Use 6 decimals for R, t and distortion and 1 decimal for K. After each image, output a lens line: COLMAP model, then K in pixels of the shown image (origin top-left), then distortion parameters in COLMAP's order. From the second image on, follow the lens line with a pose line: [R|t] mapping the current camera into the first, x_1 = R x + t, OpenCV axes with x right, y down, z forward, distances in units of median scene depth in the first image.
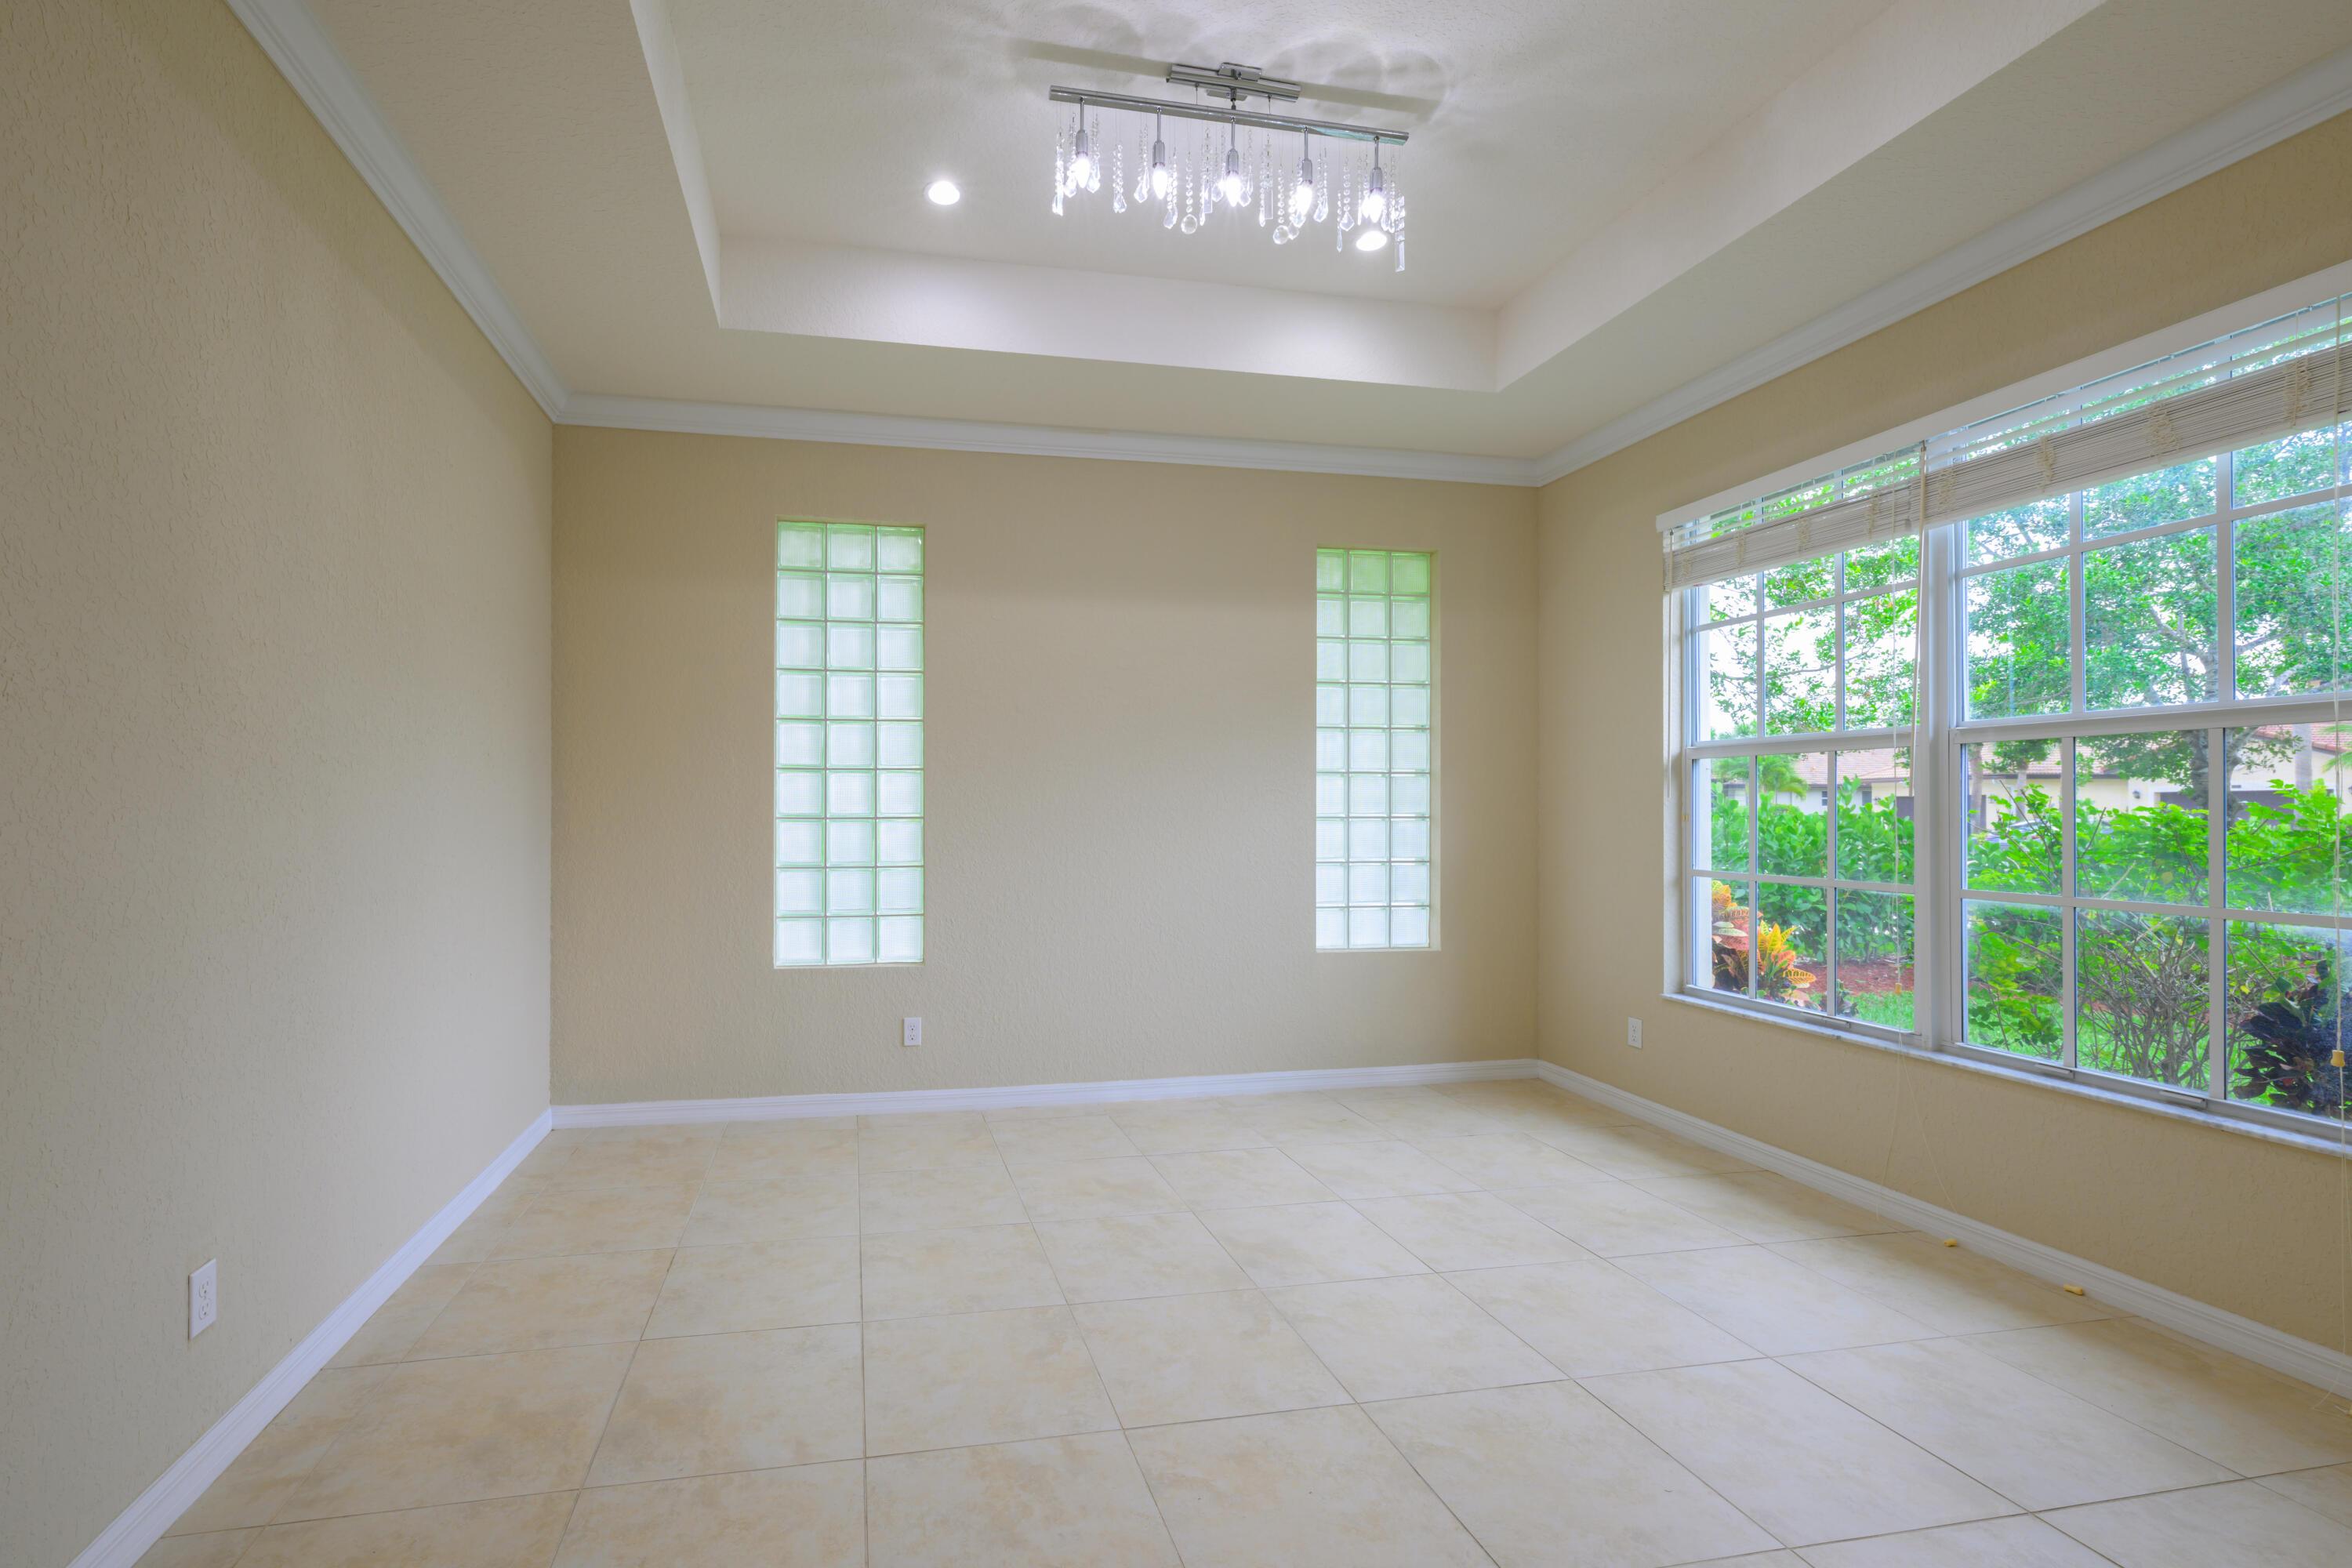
lens RADIAL K [[1051.3, 0, 1028.4], [0, 1051.3, 808.8], [0, 0, 1]] dist [0.000460, -0.000095]
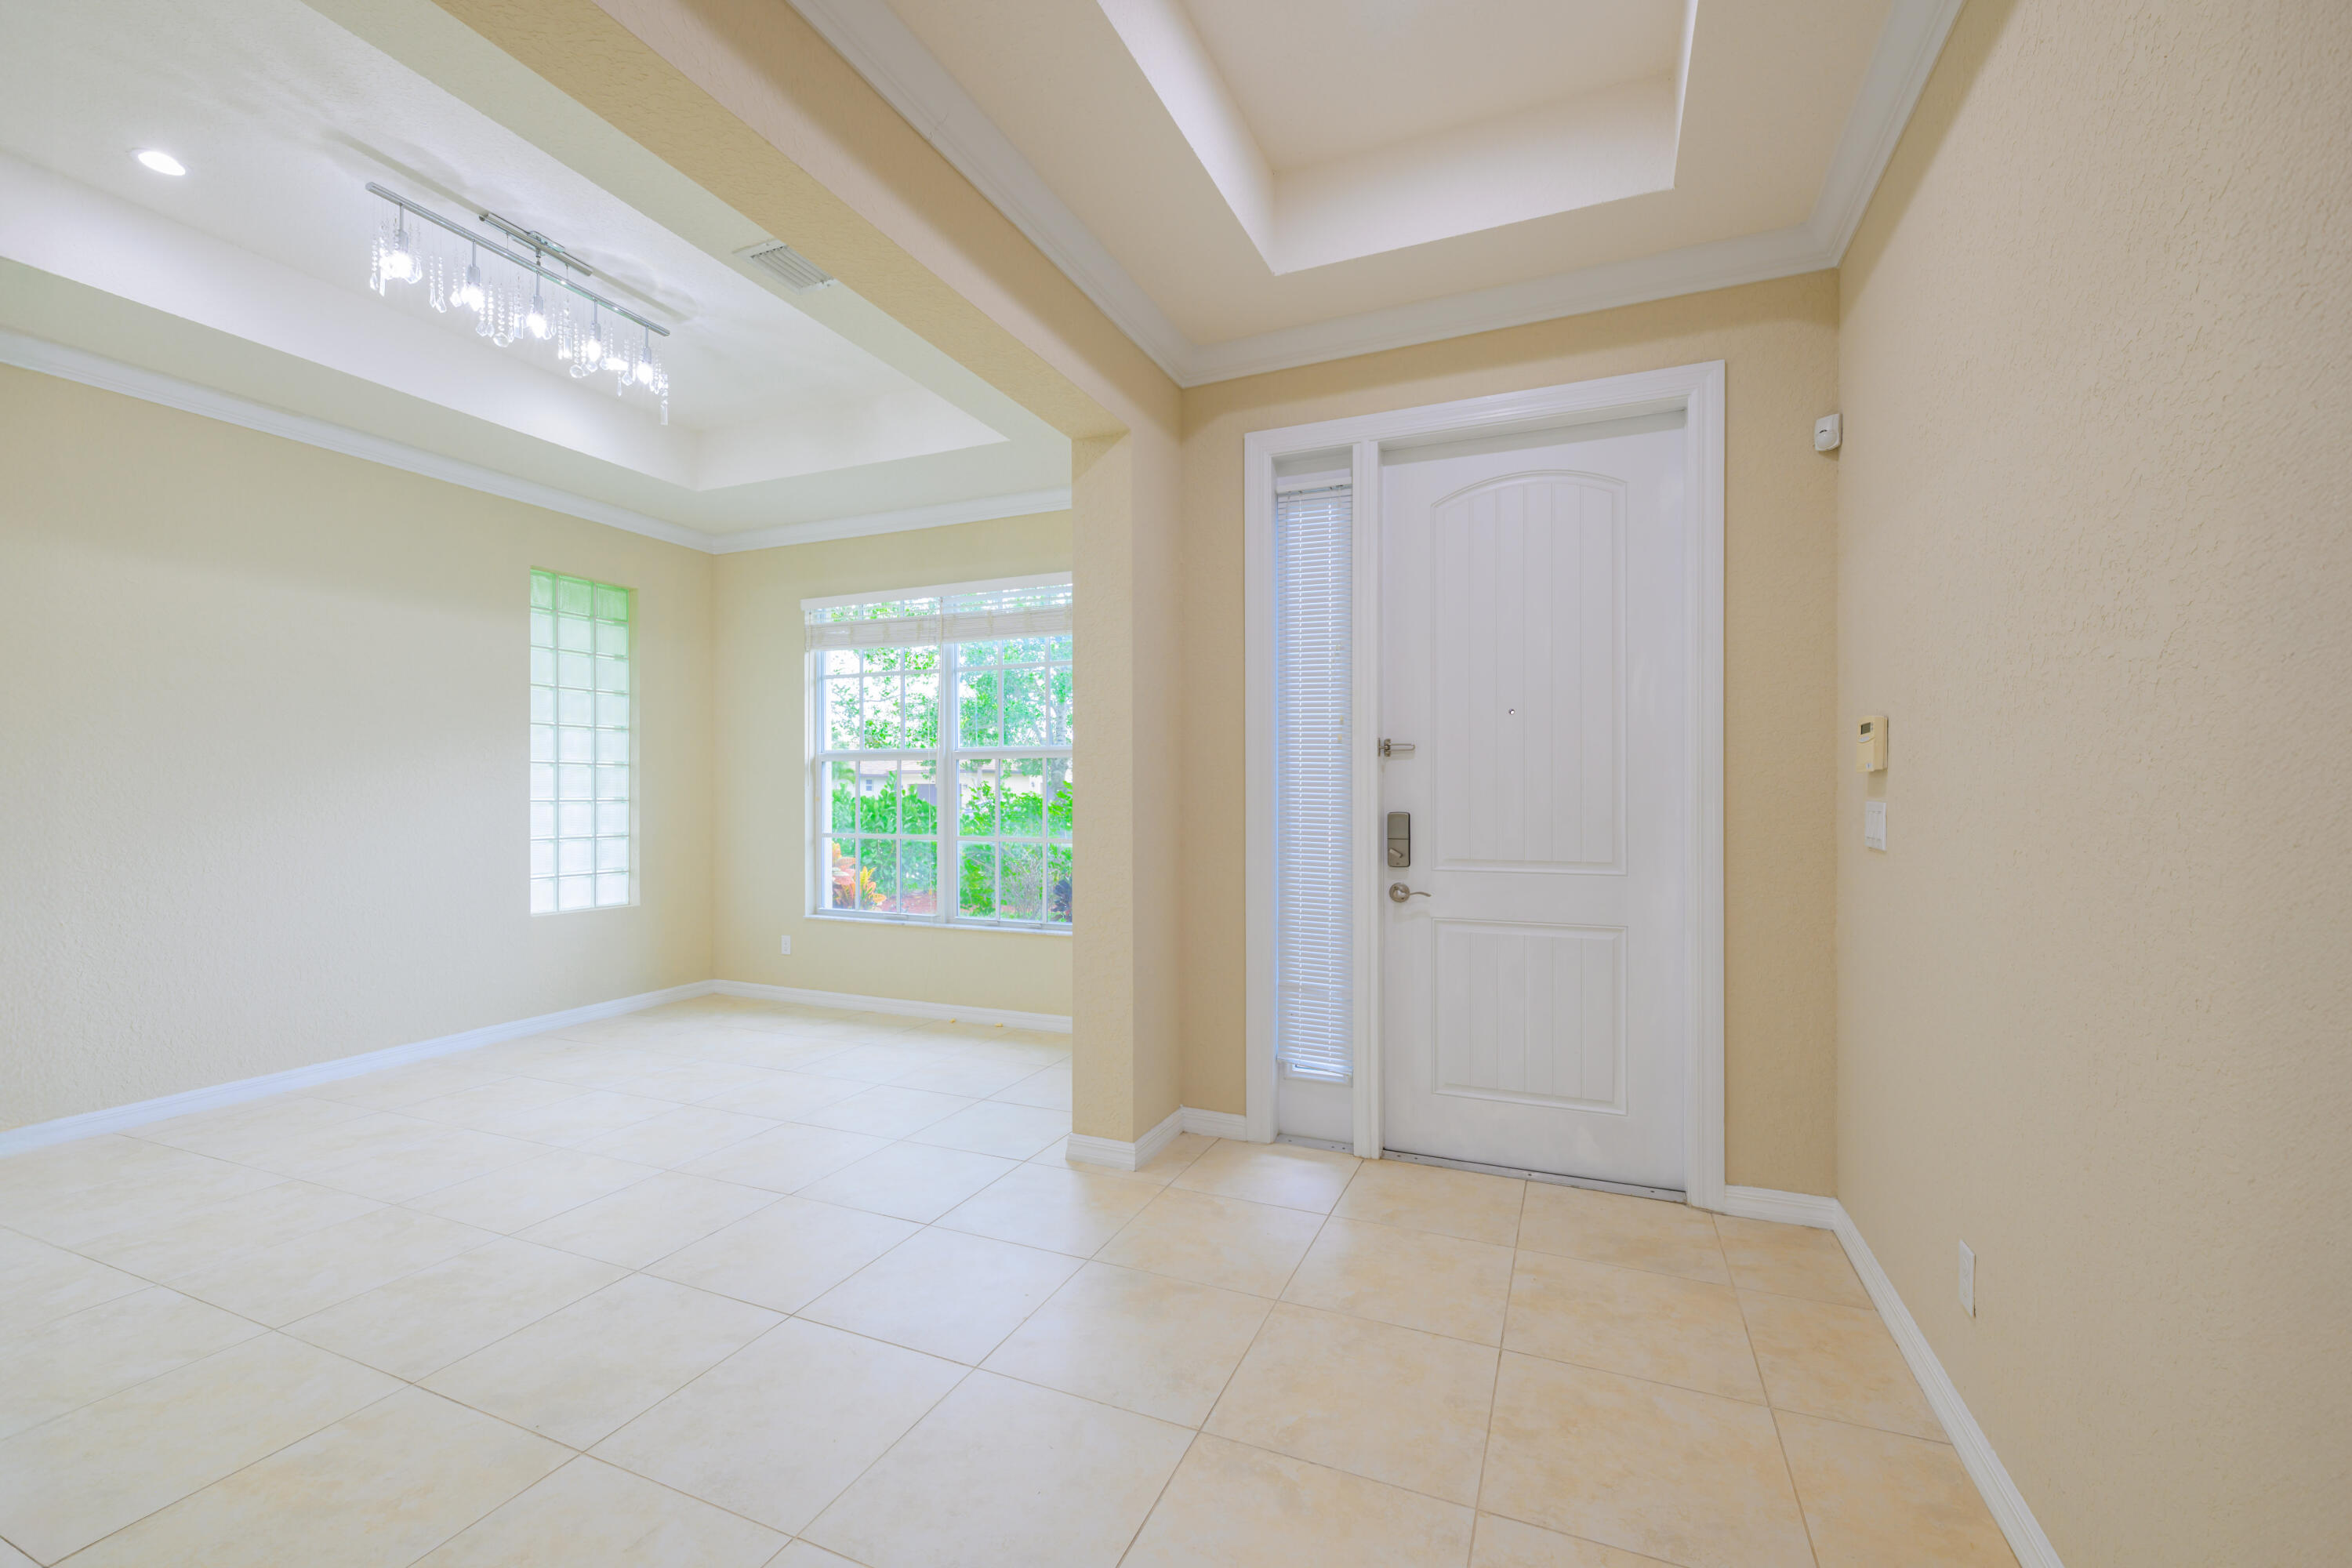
lens RADIAL K [[928.4, 0, 1170.1], [0, 928.4, 795.7], [0, 0, 1]] dist [-0.006763, 0.001291]
pose [[0.573992, -0.001679, 0.818859, -0.170914], [-0.000901, 0.999996, 0.002682, -0.001249], [-0.818860, -0.002277, 0.573988, -0.179904]]
